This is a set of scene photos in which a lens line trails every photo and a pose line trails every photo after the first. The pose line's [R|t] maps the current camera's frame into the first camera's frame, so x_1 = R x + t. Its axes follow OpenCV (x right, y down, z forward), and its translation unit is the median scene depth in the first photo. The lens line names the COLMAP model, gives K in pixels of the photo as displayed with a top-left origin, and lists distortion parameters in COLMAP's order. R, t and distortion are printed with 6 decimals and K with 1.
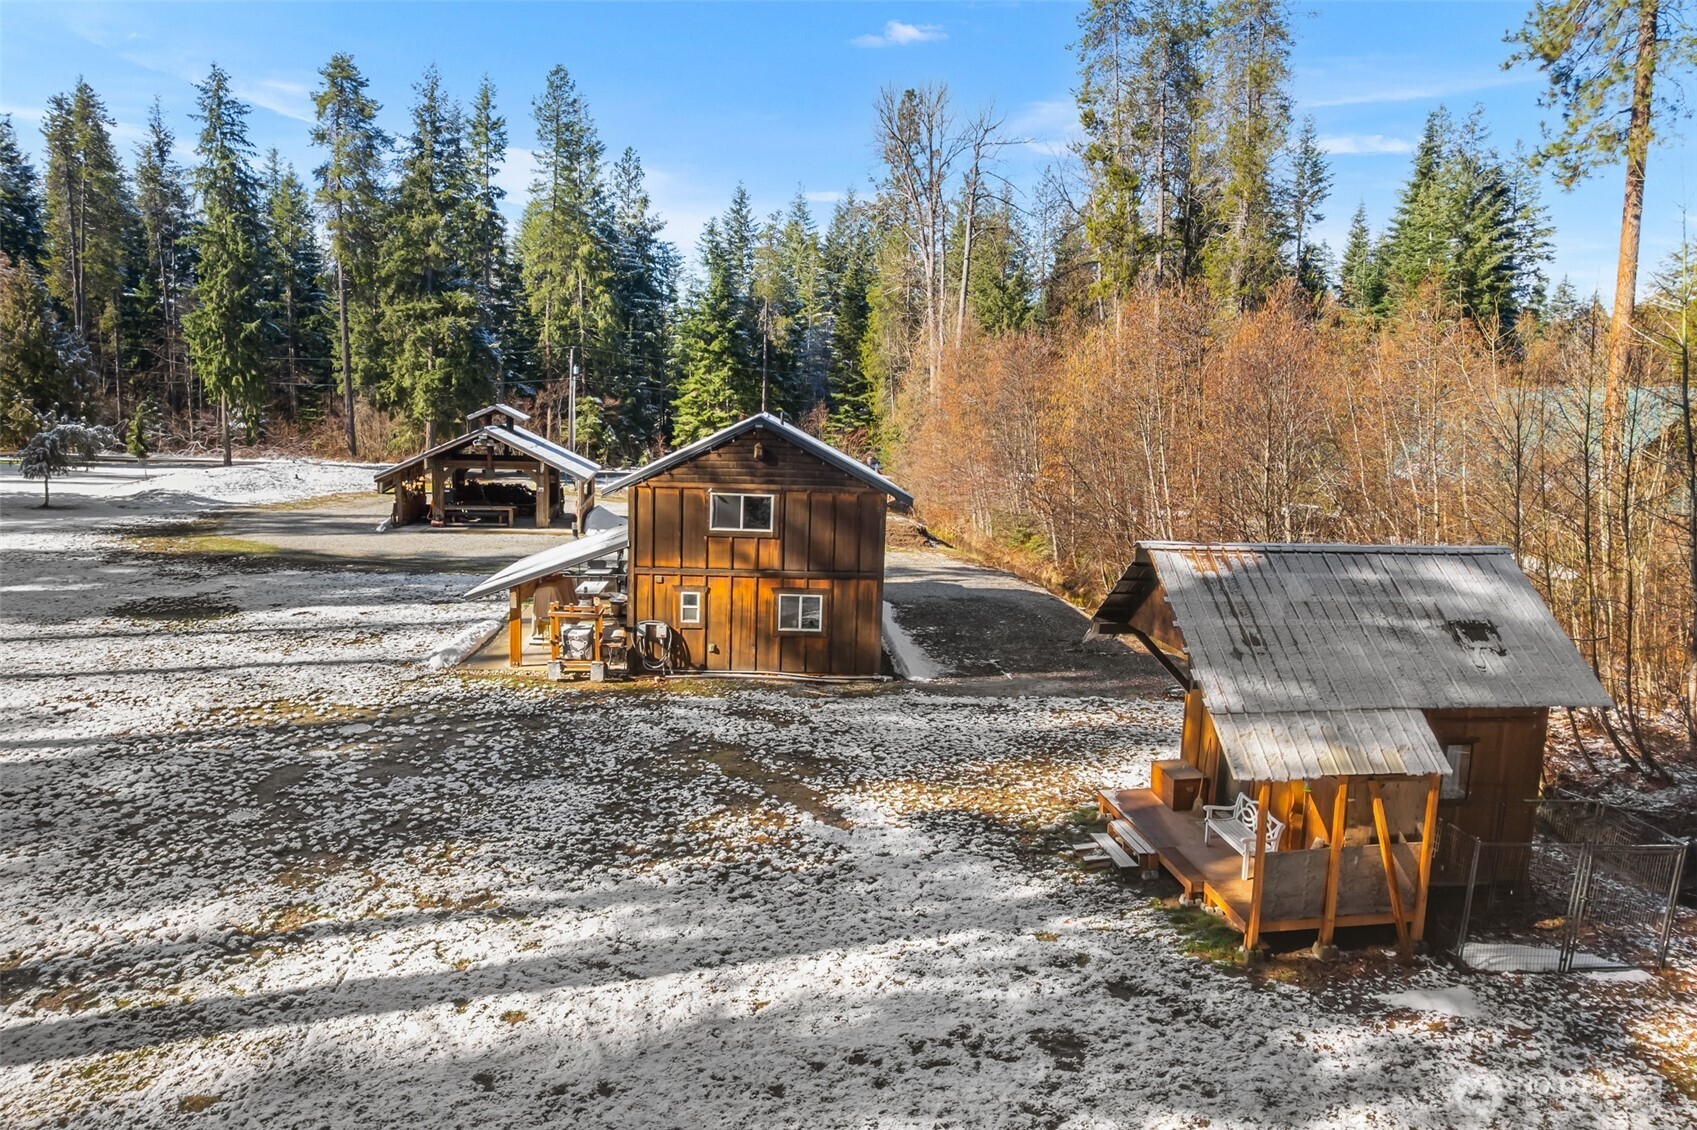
lens RADIAL K [[1107.2, 0, 839.5], [0, 1107.2, 528.7], [0, 0, 1]] dist [-0.051628, 0.040588]
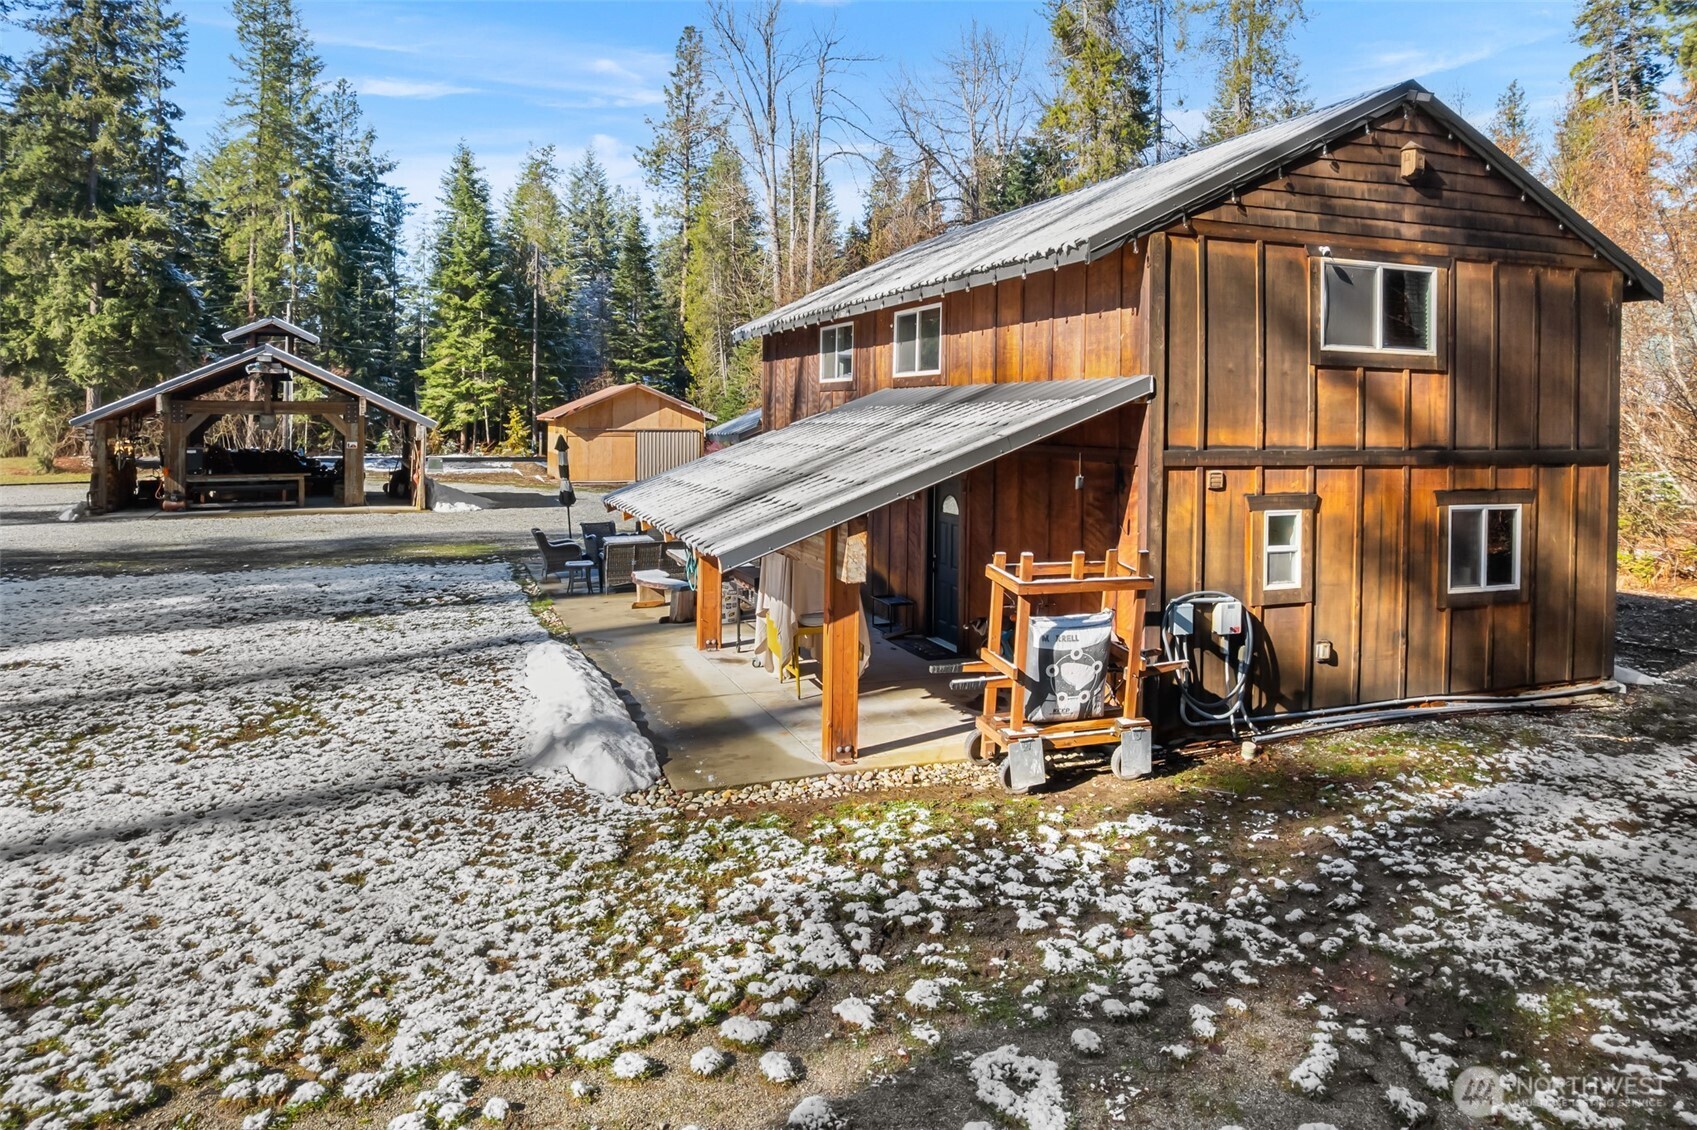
lens RADIAL K [[1106.6, 0, 857.2], [0, 1106.6, 431.3], [0, 0, 1]] dist [-0.090677, 0.100036]
pose [[0.954421, -0.029562, 0.296997, -0.108978], [0.055514, 0.995301, -0.079331, 0.014429], [-0.293256, 0.092202, 0.951577, 0.187044]]
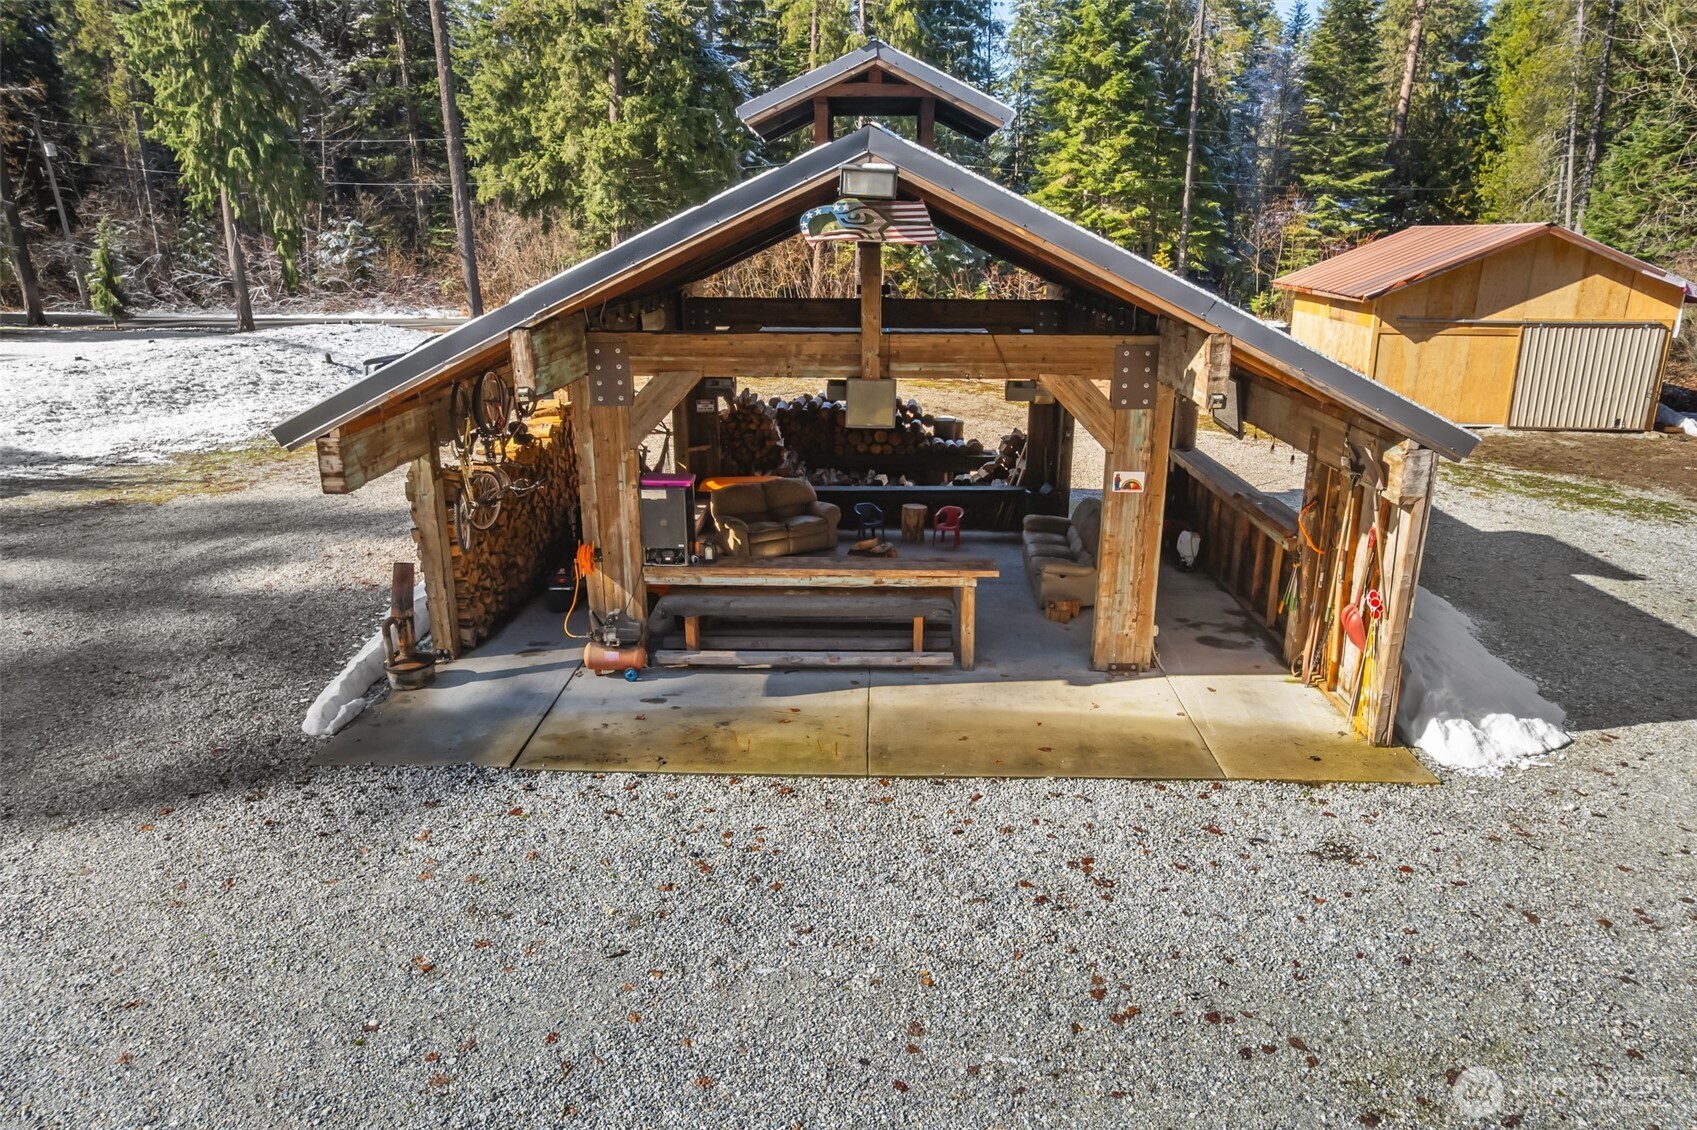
lens RADIAL K [[1157.5, 0, 881.0], [0, 1157.5, 530.1], [0, 0, 1]] dist [-0.082028, 0.064773]
pose [[0.988166, 0.008412, -0.153154, -0.173295], [0.013138, 0.990183, 0.139155, -0.034085], [0.152822, -0.139520, 0.978356, 0.489856]]
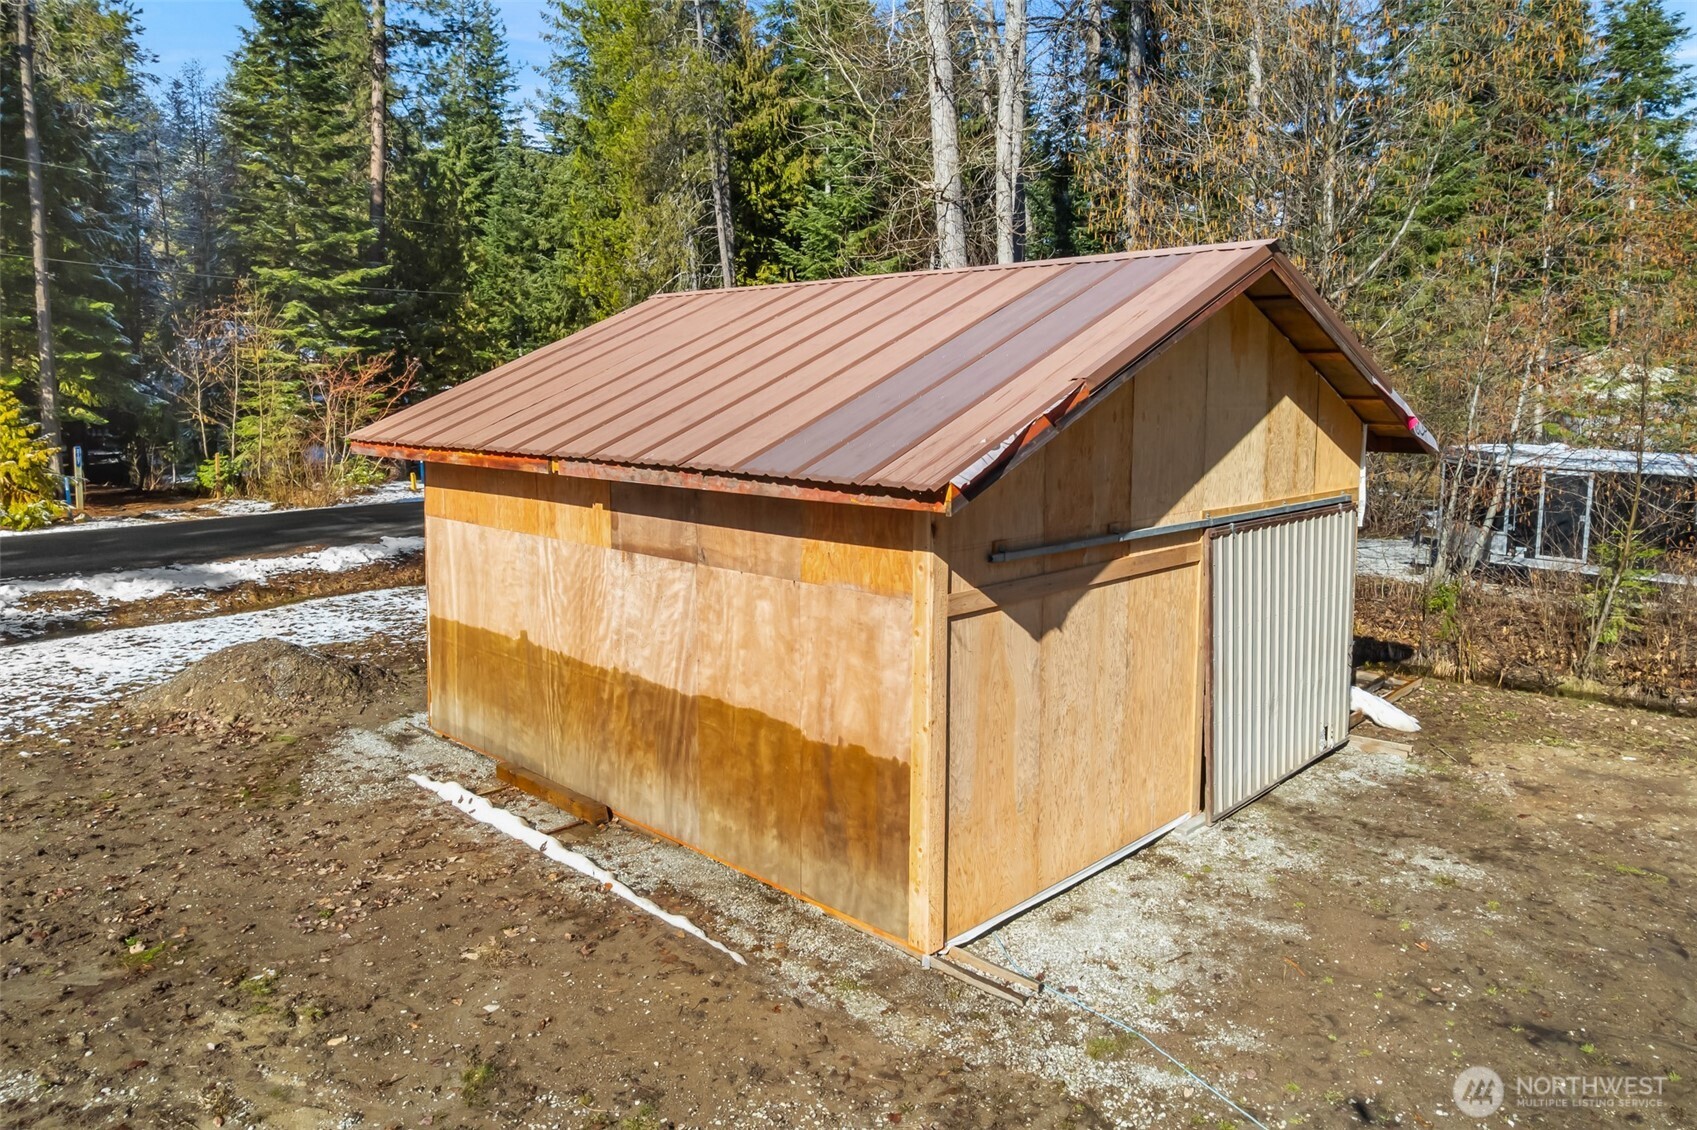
lens RADIAL K [[1157.5, 0, 881.0], [0, 1157.5, 530.1], [0, 0, 1]] dist [-0.082028, 0.064773]
pose [[0.746901, -0.114364, 0.655027, -0.141838], [0.094545, 0.993355, 0.065629, -0.055622], [-0.658180, 0.012911, 0.752750, 0.781356]]
